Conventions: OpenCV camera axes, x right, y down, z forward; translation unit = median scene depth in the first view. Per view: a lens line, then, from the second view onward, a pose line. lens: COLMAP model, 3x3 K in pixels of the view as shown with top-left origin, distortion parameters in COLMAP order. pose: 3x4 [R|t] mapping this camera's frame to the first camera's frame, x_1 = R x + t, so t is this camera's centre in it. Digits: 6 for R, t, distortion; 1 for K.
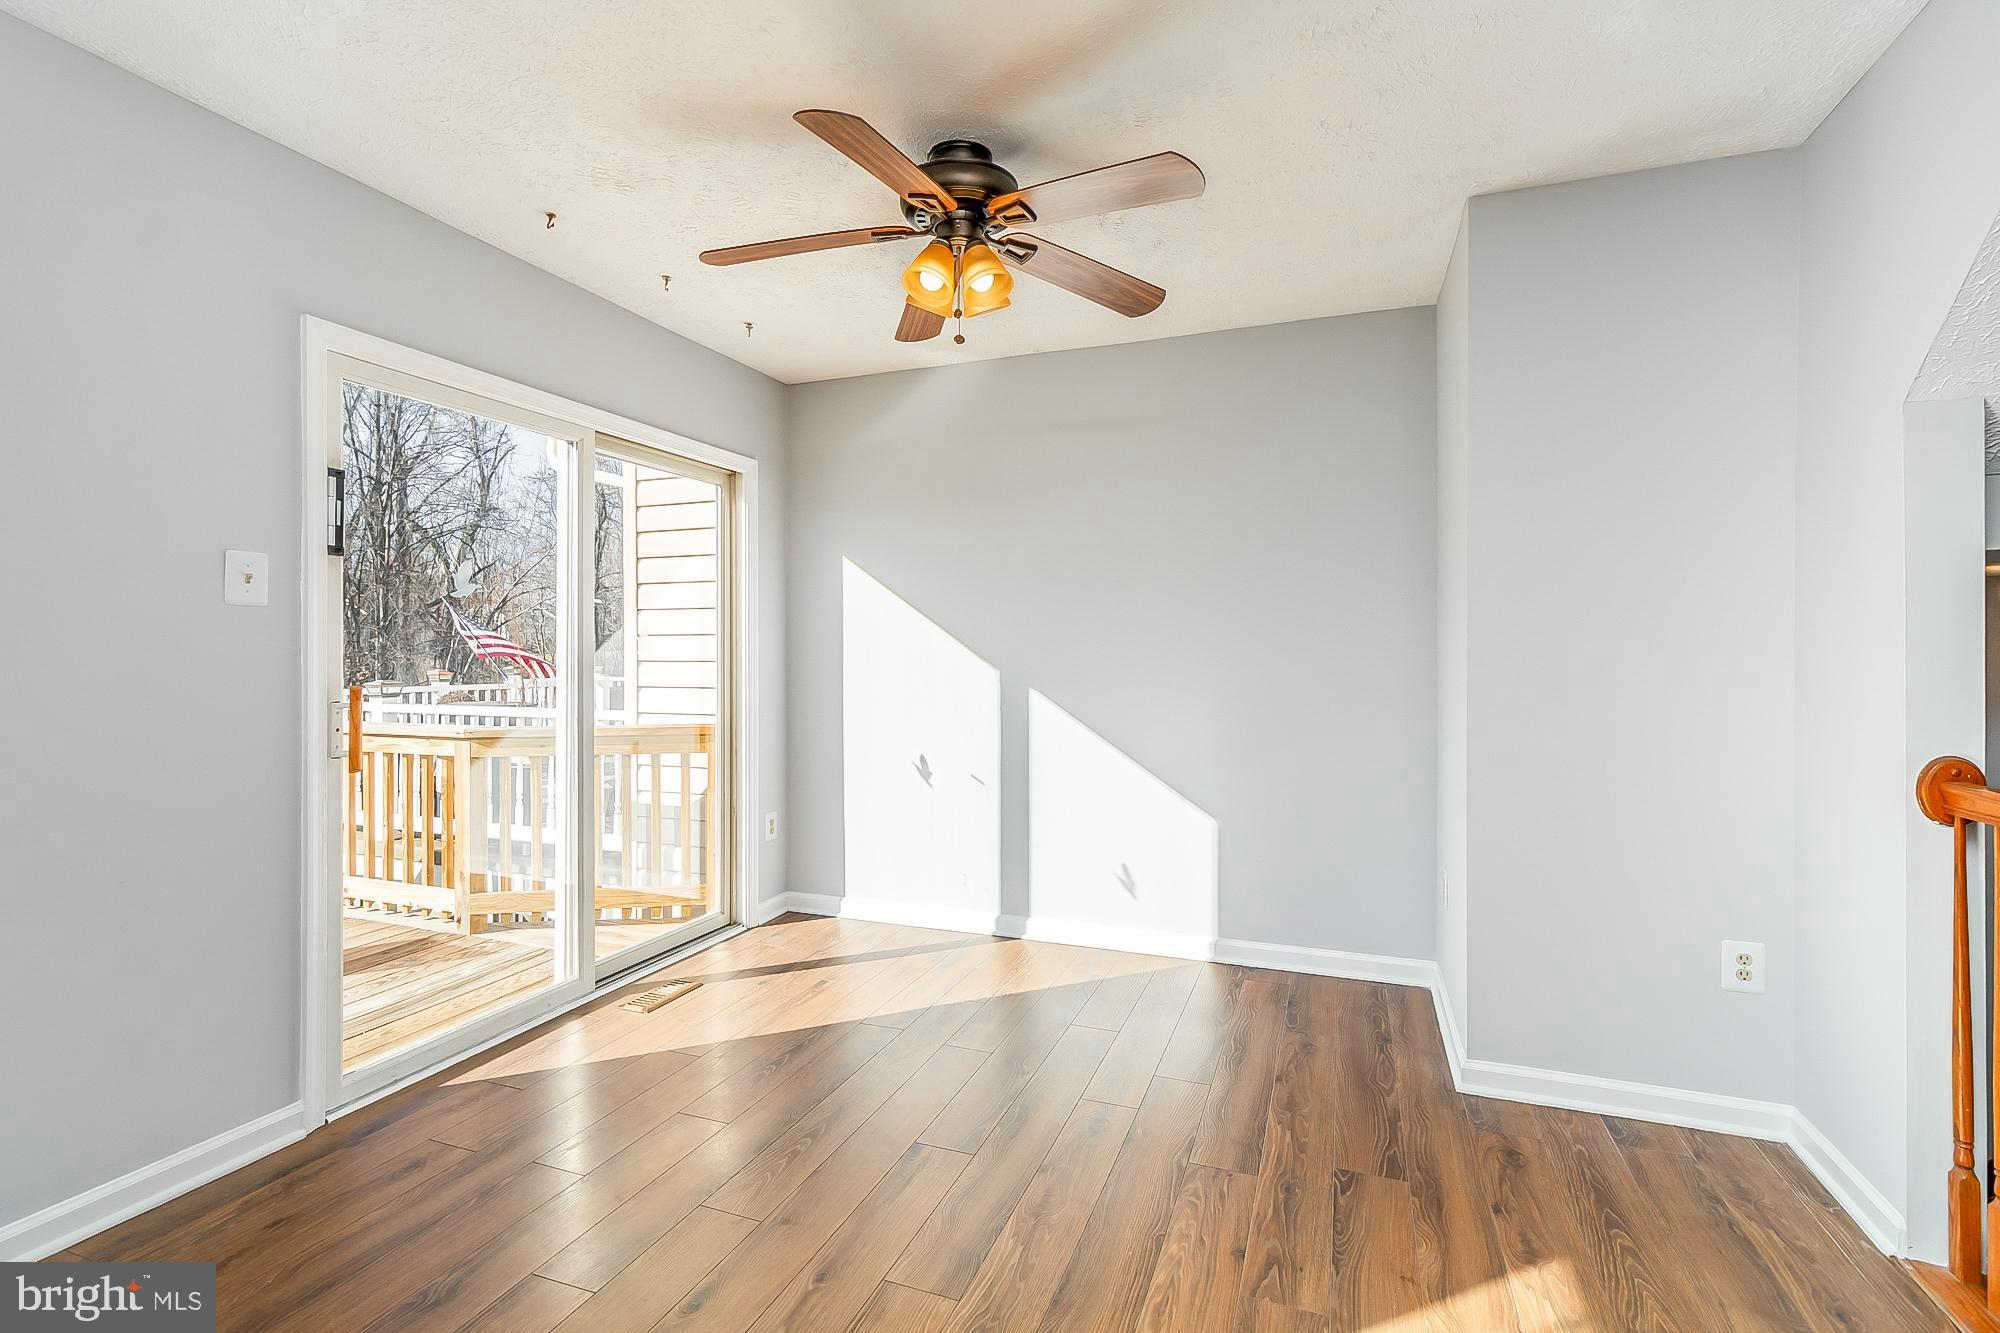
lens RADIAL K [[926.5, 0, 982.1], [0, 926.5, 649.5], [0, 0, 1]] dist [0.000548, -0.000814]
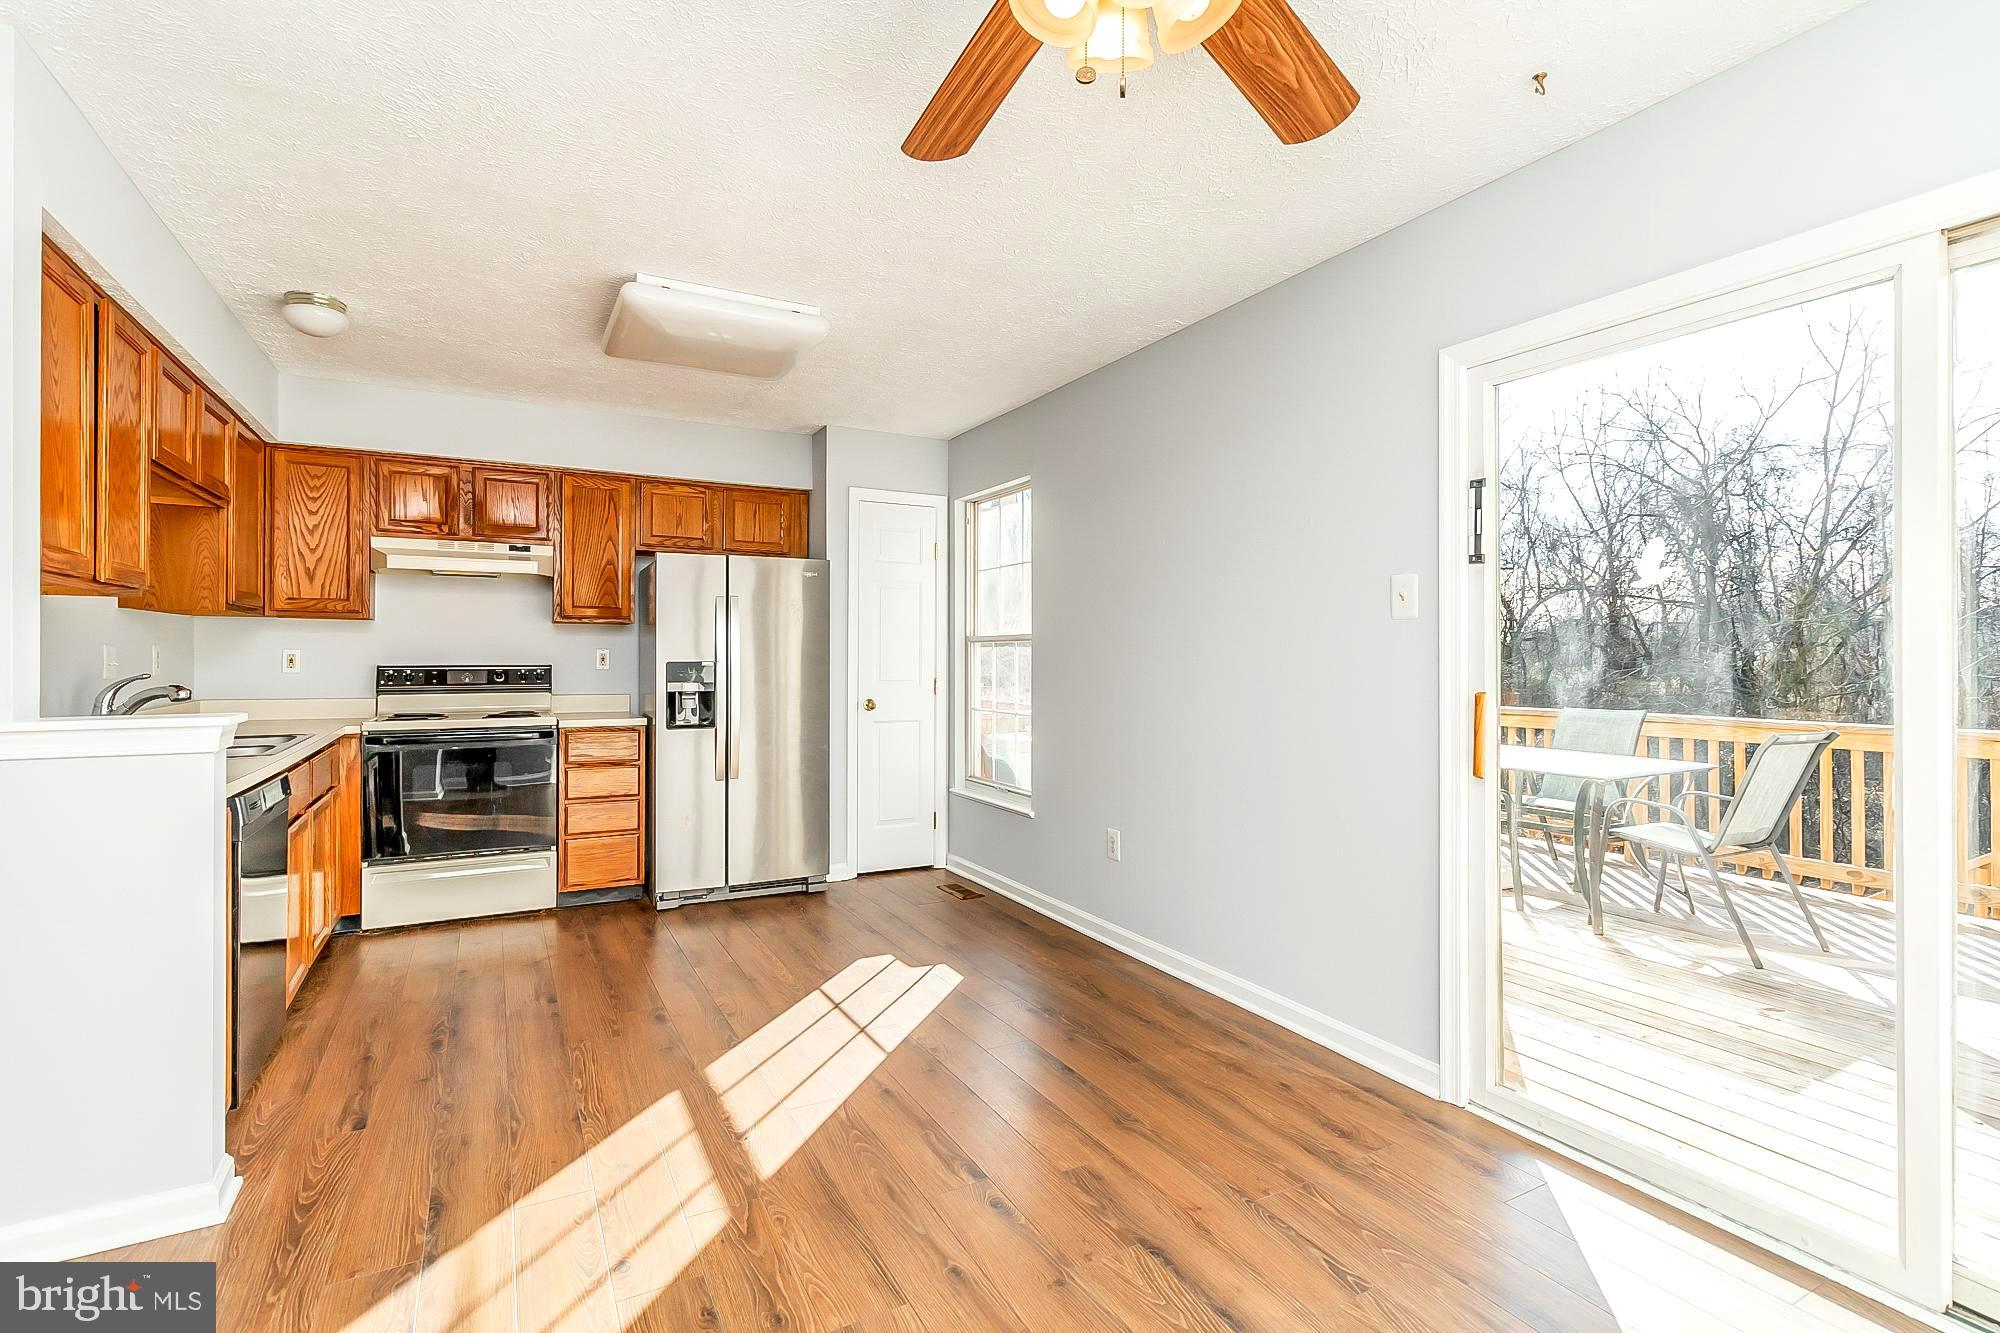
lens RADIAL K [[926.1, 0, 1000.6], [0, 926.1, 654.1], [0, 0, 1]] dist [0.001197, 0.000060]
pose [[-0.641265, -0.004367, -0.767307, 0.311937], [-0.000410, 0.999986, -0.005349, 0.003376], [0.767319, -0.003116, -0.641258, 0.914670]]
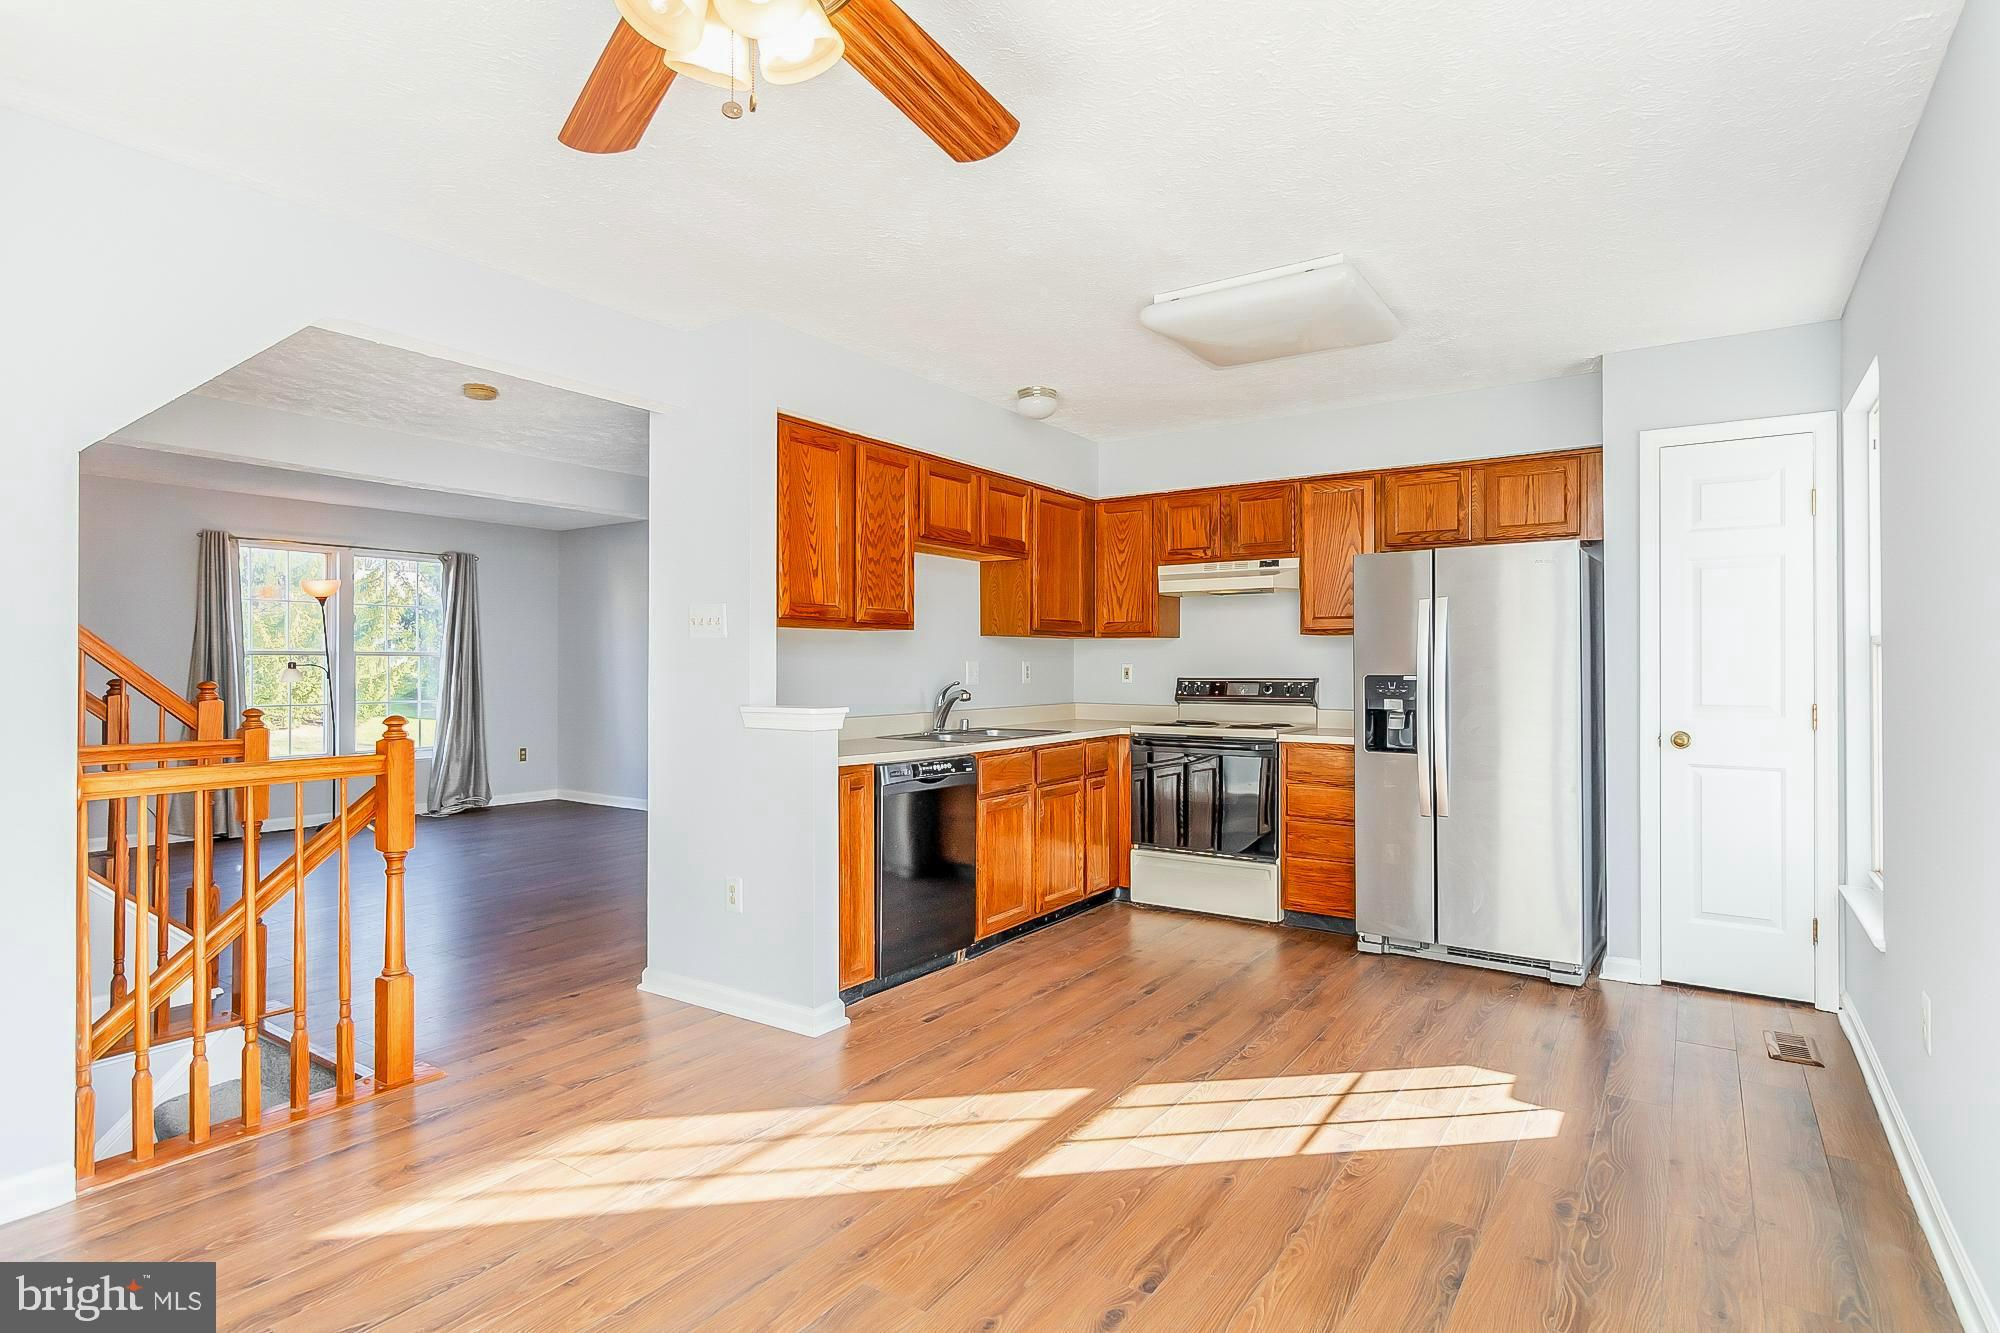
lens RADIAL K [[1031.8, 0, 970.4], [0, 1031.8, 663.2], [0, 0, 1]] dist [-0.000125, 0.000311]
pose [[-0.969575, -0.000569, 0.244795, -0.224497], [-0.002169, 0.999978, -0.006268, 0.000639], [-0.244786, -0.006608, -0.969555, 1.104140]]
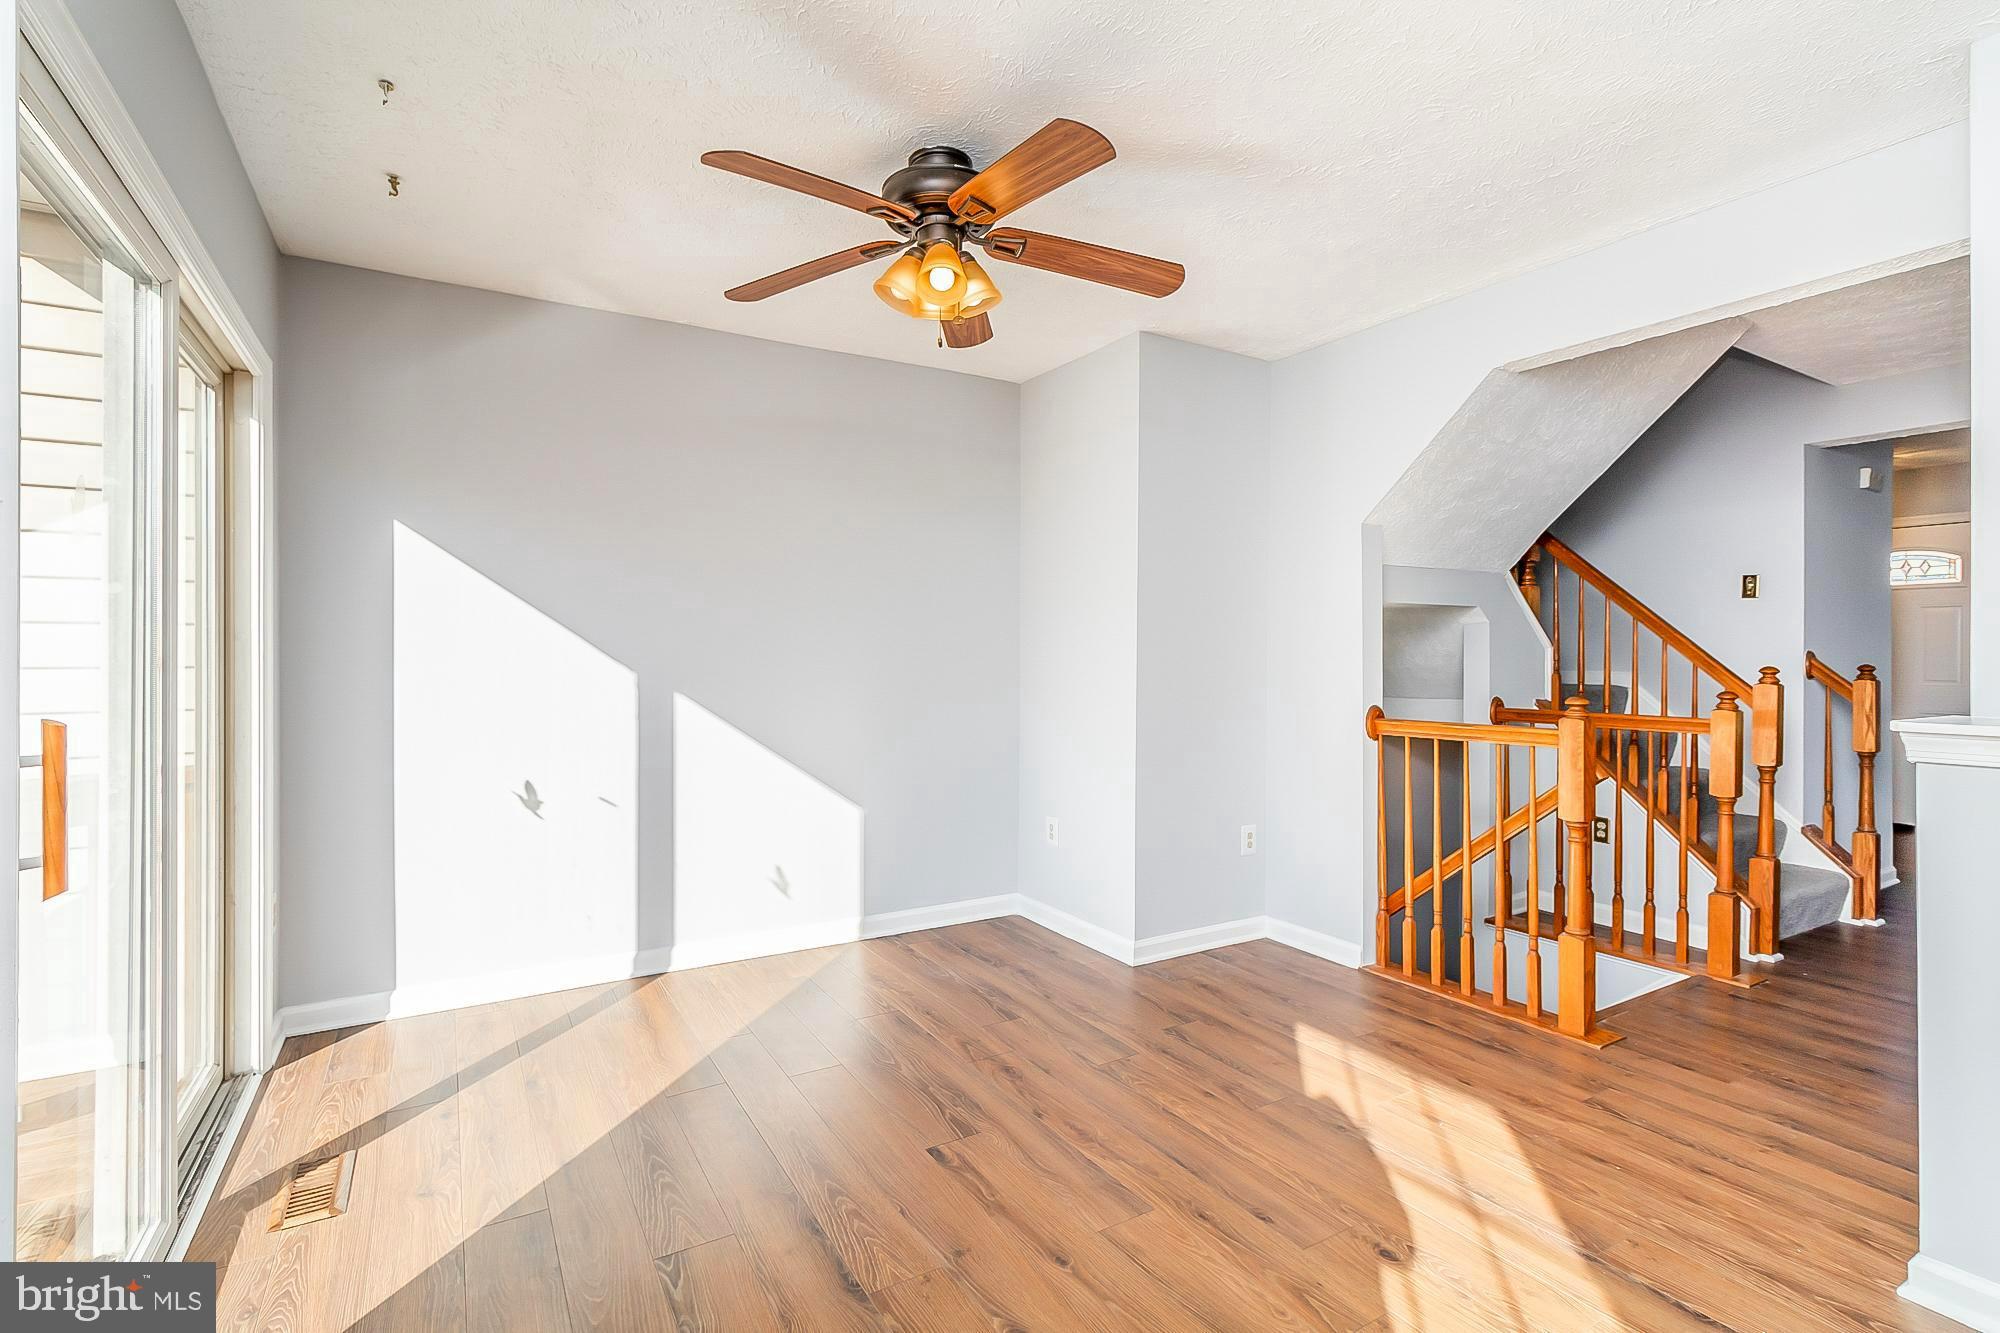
lens RADIAL K [[926.1, 0, 1000.6], [0, 926.1, 654.1], [0, 0, 1]] dist [0.001197, 0.000060]
pose [[0.611635, 0.001053, 0.791140, -0.554571], [-0.003009, 0.999995, 0.000996, 0.002845], [-0.791135, -0.002990, 0.611635, 0.232063]]
